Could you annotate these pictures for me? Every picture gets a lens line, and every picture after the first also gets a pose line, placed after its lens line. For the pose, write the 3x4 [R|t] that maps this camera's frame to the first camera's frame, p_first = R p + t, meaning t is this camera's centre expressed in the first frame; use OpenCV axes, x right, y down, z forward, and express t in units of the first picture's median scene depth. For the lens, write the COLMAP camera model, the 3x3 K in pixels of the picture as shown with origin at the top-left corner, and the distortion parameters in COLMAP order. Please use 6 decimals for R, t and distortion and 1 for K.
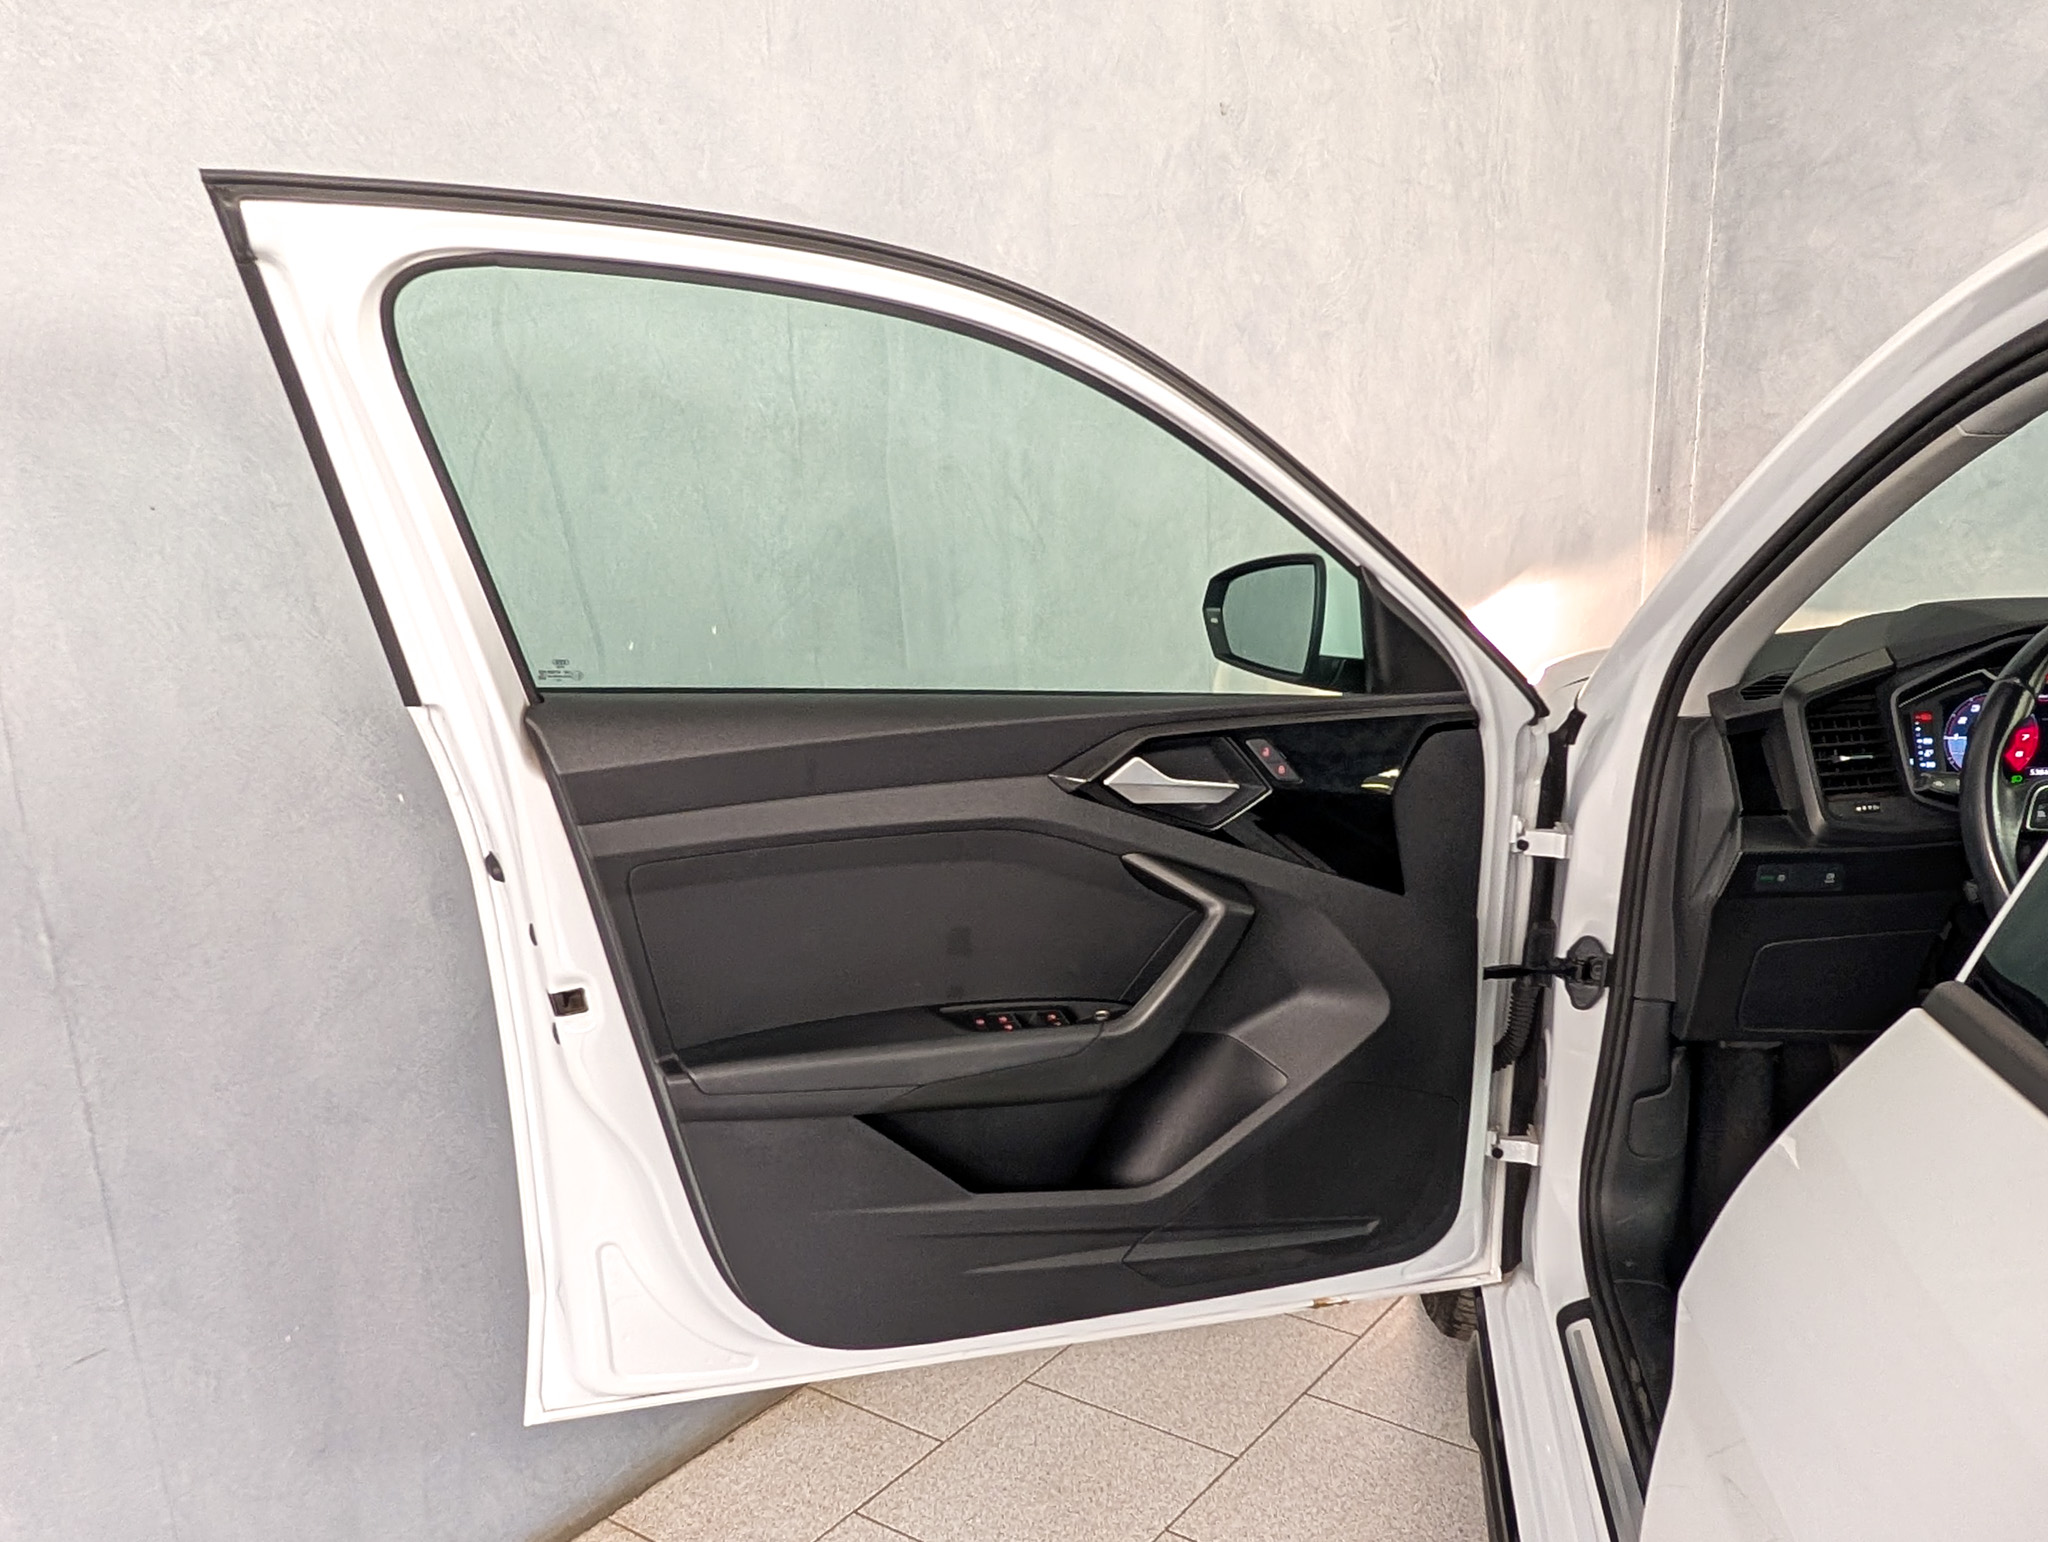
lens RADIAL K [[1749.1, 0, 1101.6], [0, 1749.1, 904.9], [0, 0, 1]] dist [-0.006682, -0.014624]
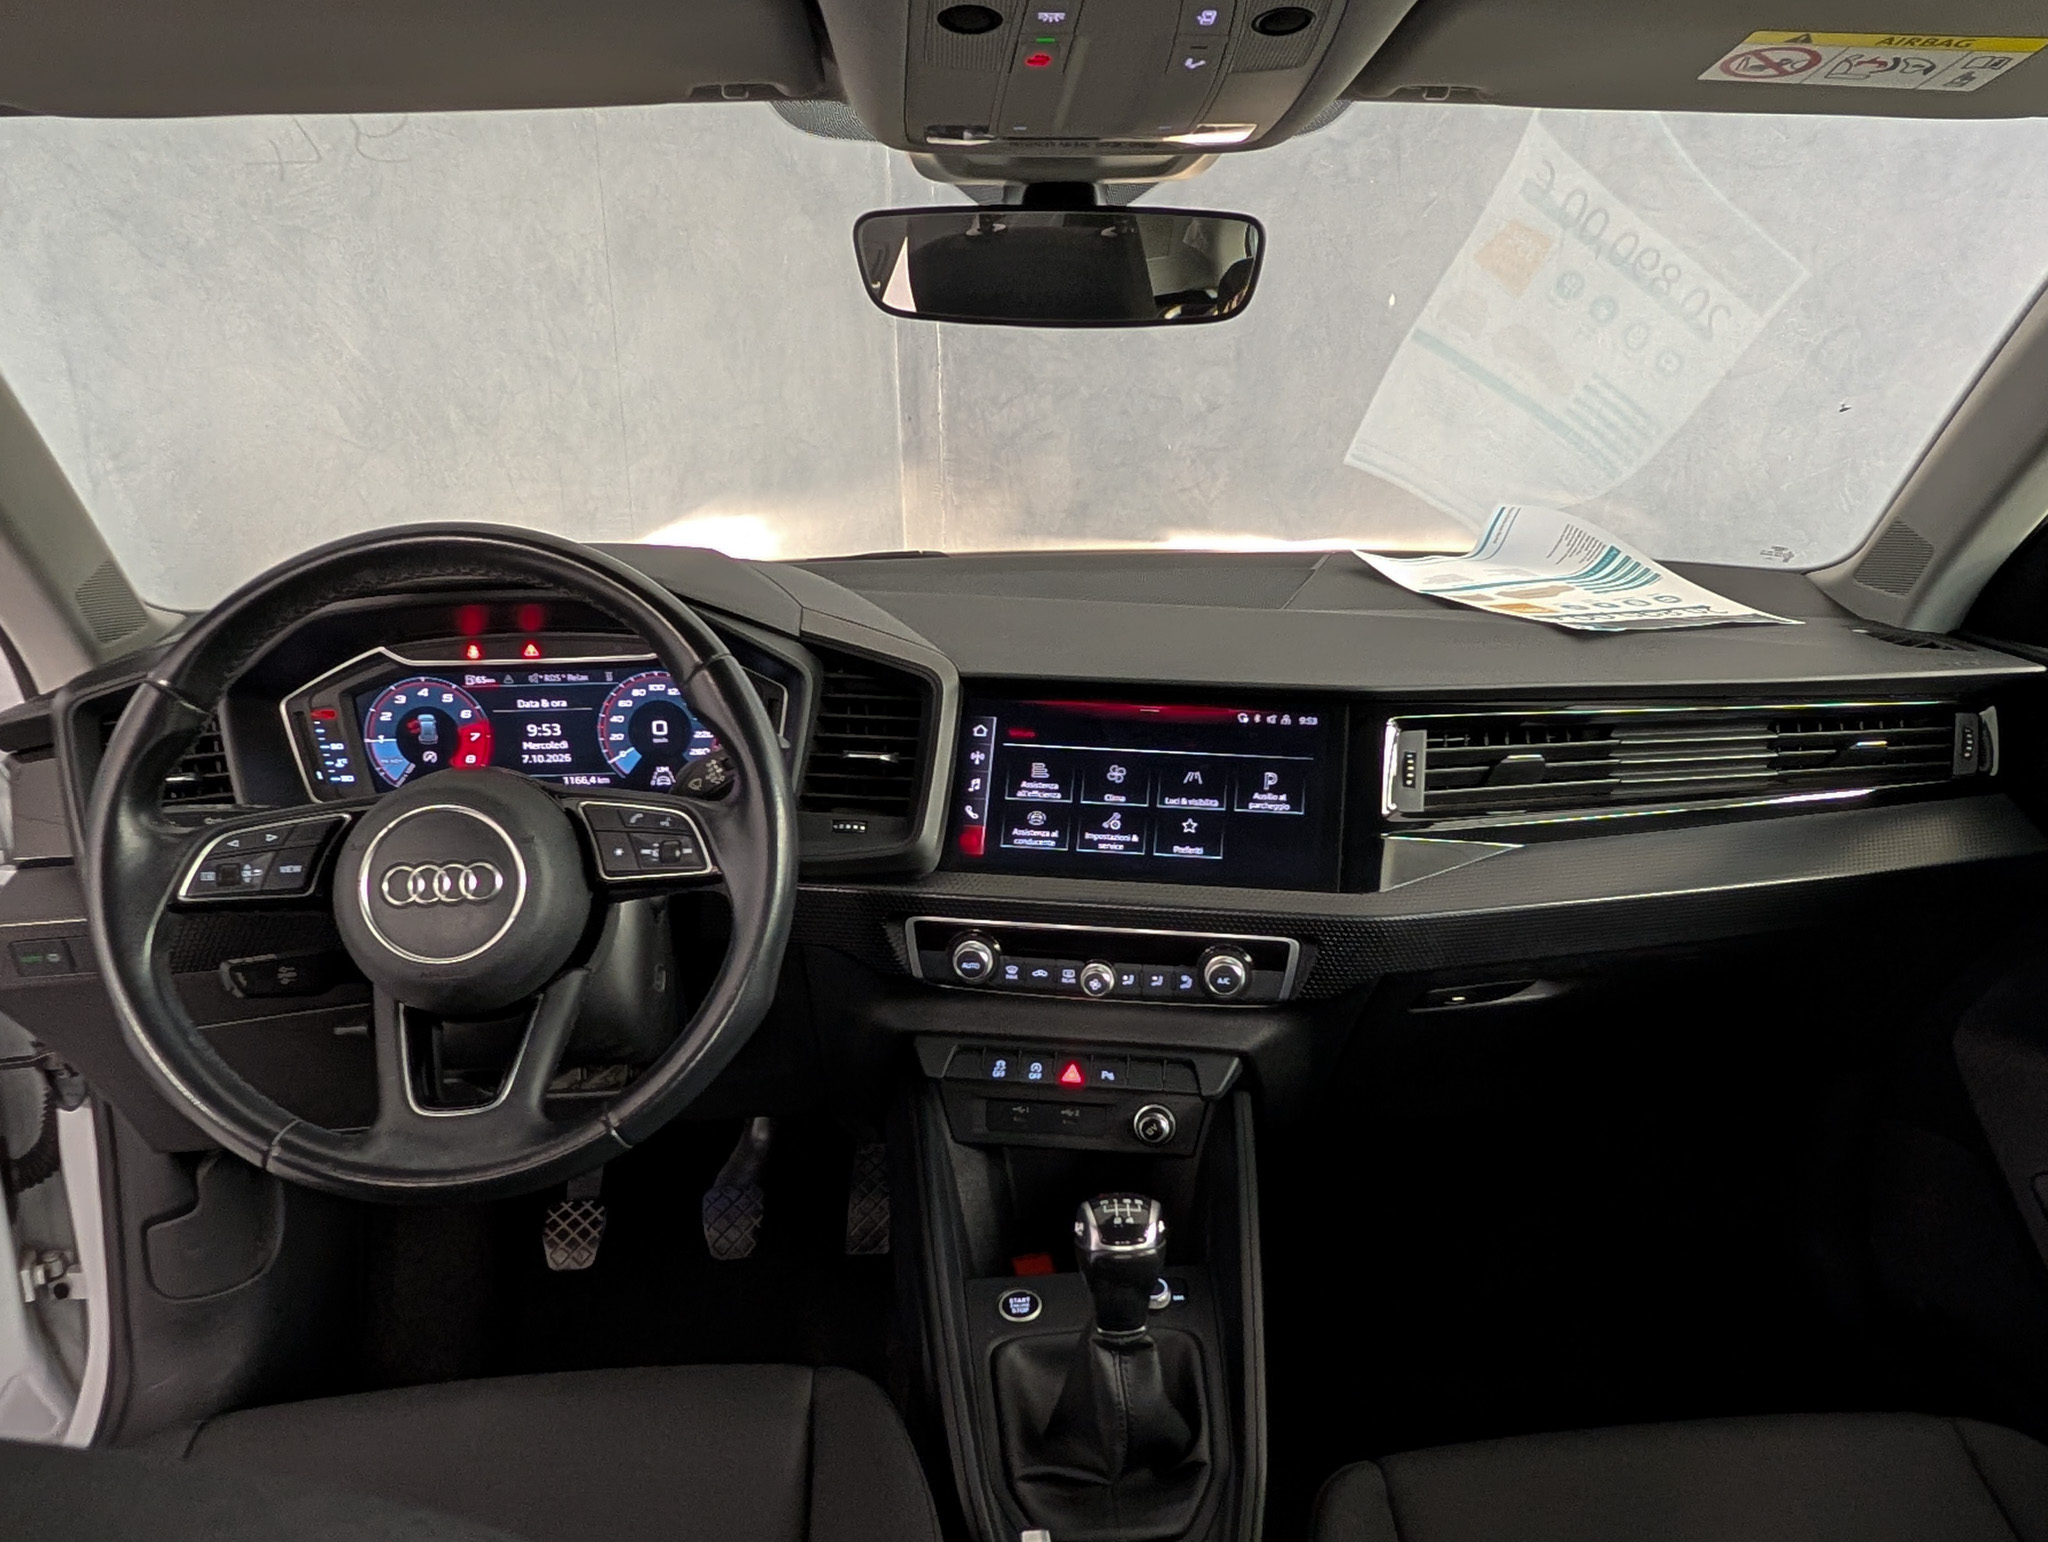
lens RADIAL K [[1660.5, 0, 1094.3], [0, 1660.5, 835.1], [0, 0, 1]] dist [0.003841, -0.006339]
pose [[0.976815, -0.051468, 0.207808, 0.567752], [0.049558, 0.998668, 0.014392, -0.045990], [-0.208272, -0.003760, 0.978064, 0.231179]]
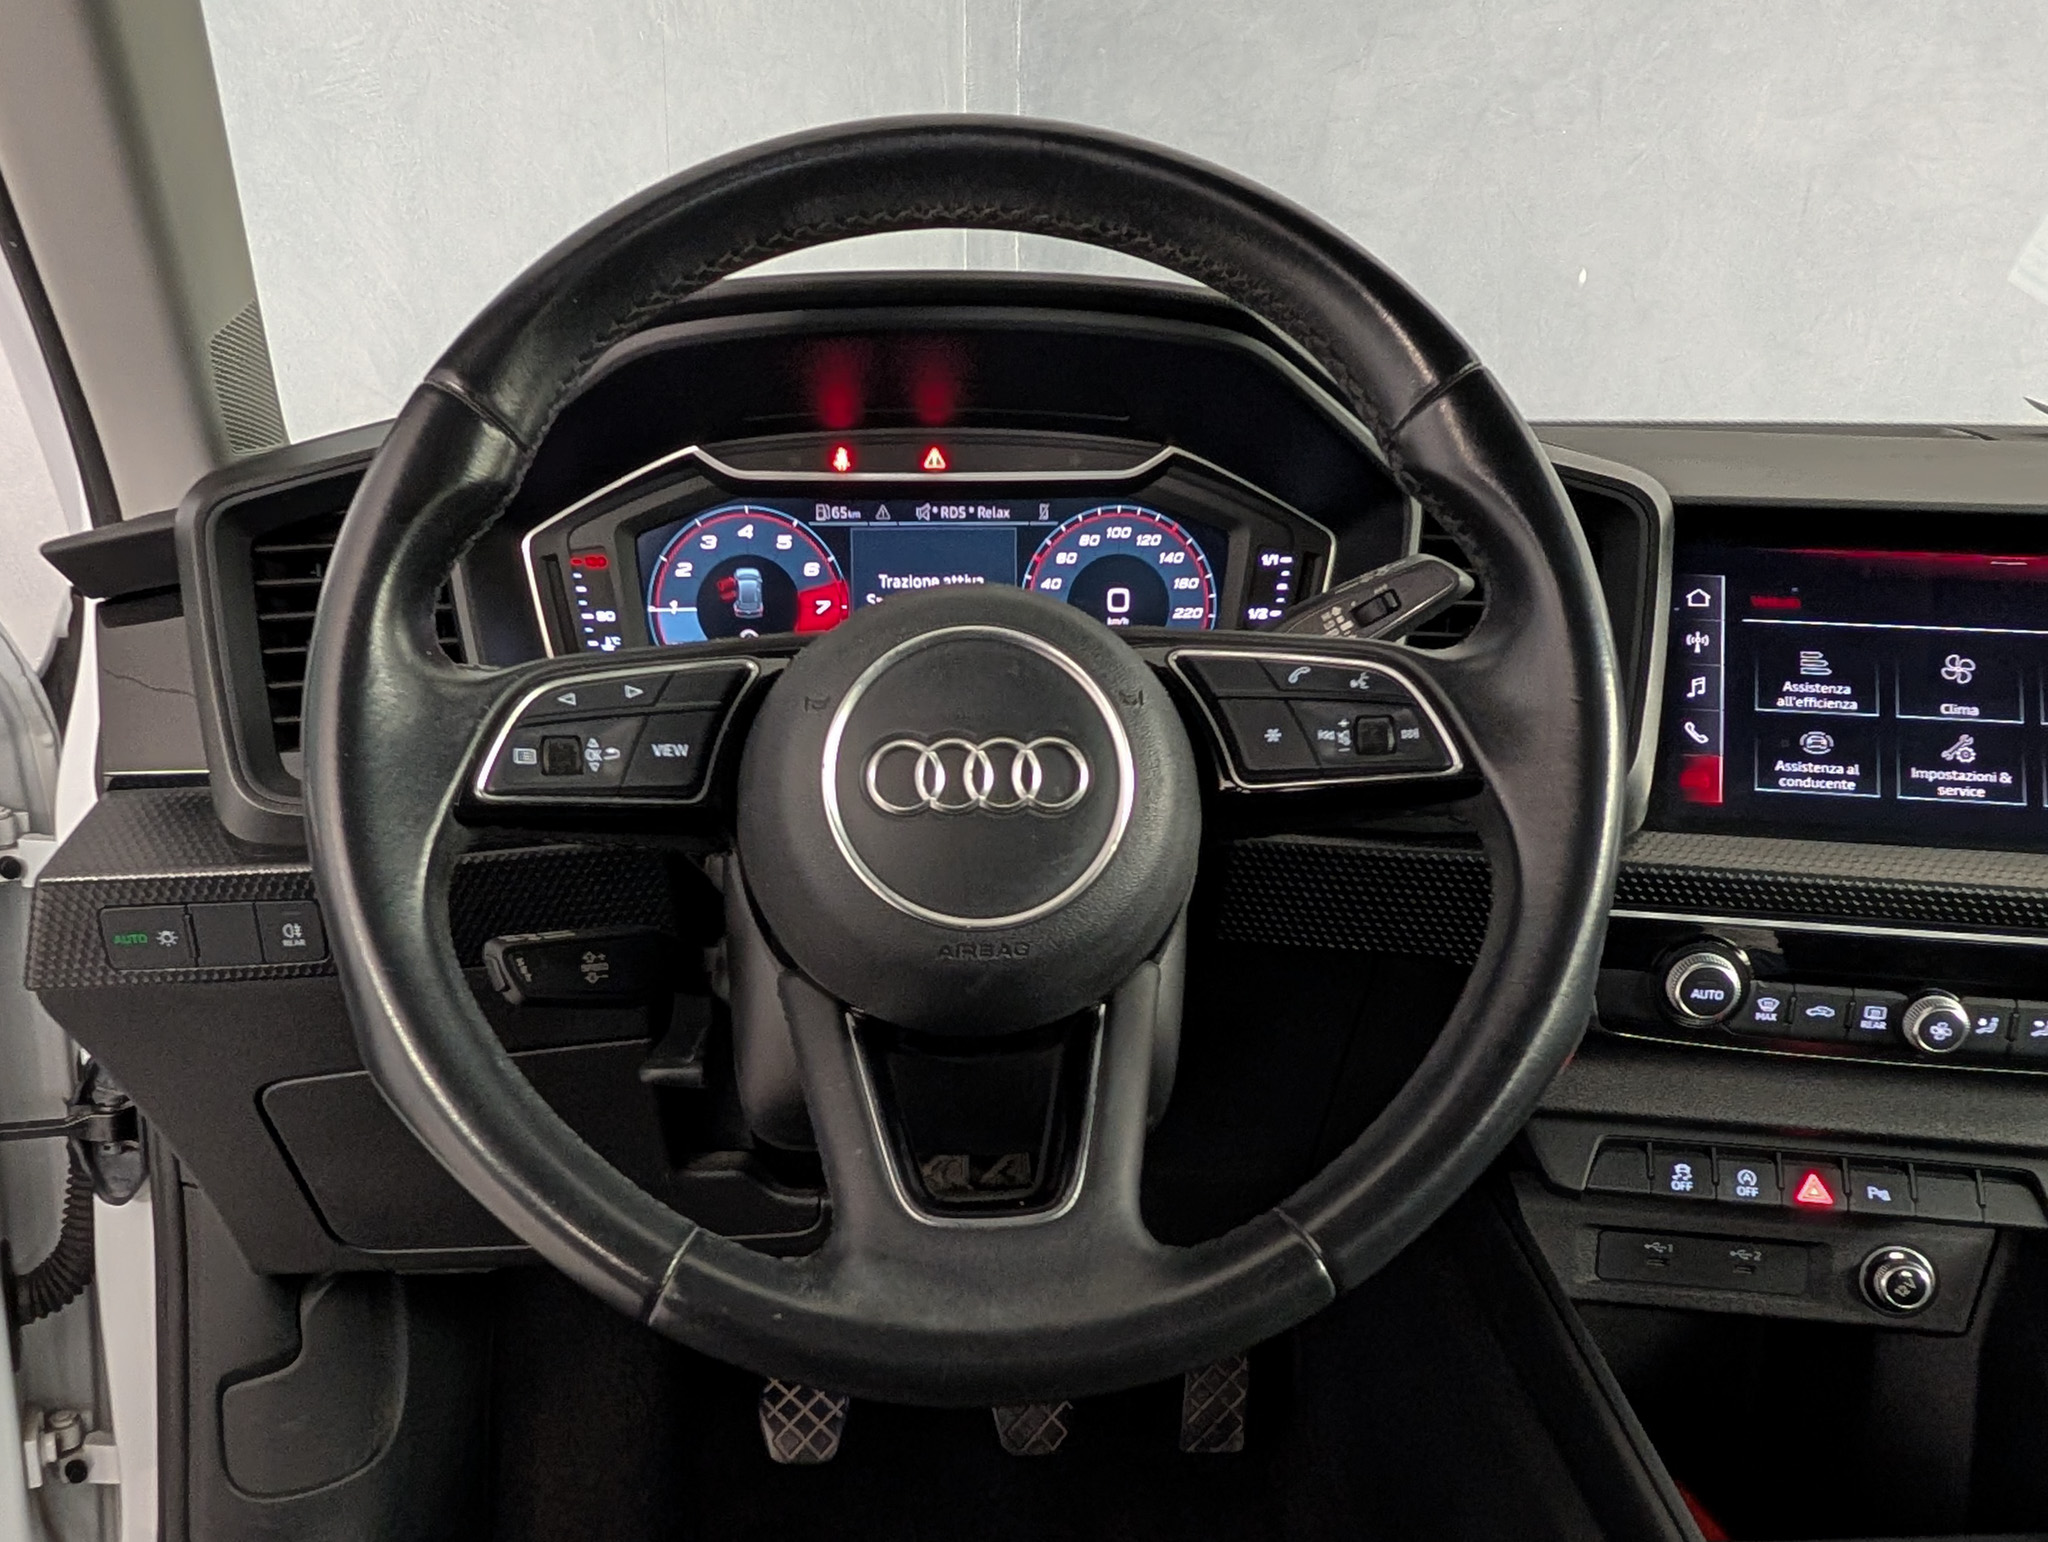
lens RADIAL K [[1784.0, 0, 953.7], [0, 1784.0, 898.1], [0, 0, 1]] dist [-0.001002, 0.000978]
pose [[0.986315, -0.025025, 0.162961, 0.433149], [0.027891, 0.999494, -0.015318, -0.011603], [-0.162495, 0.019653, 0.986514, 0.482577]]
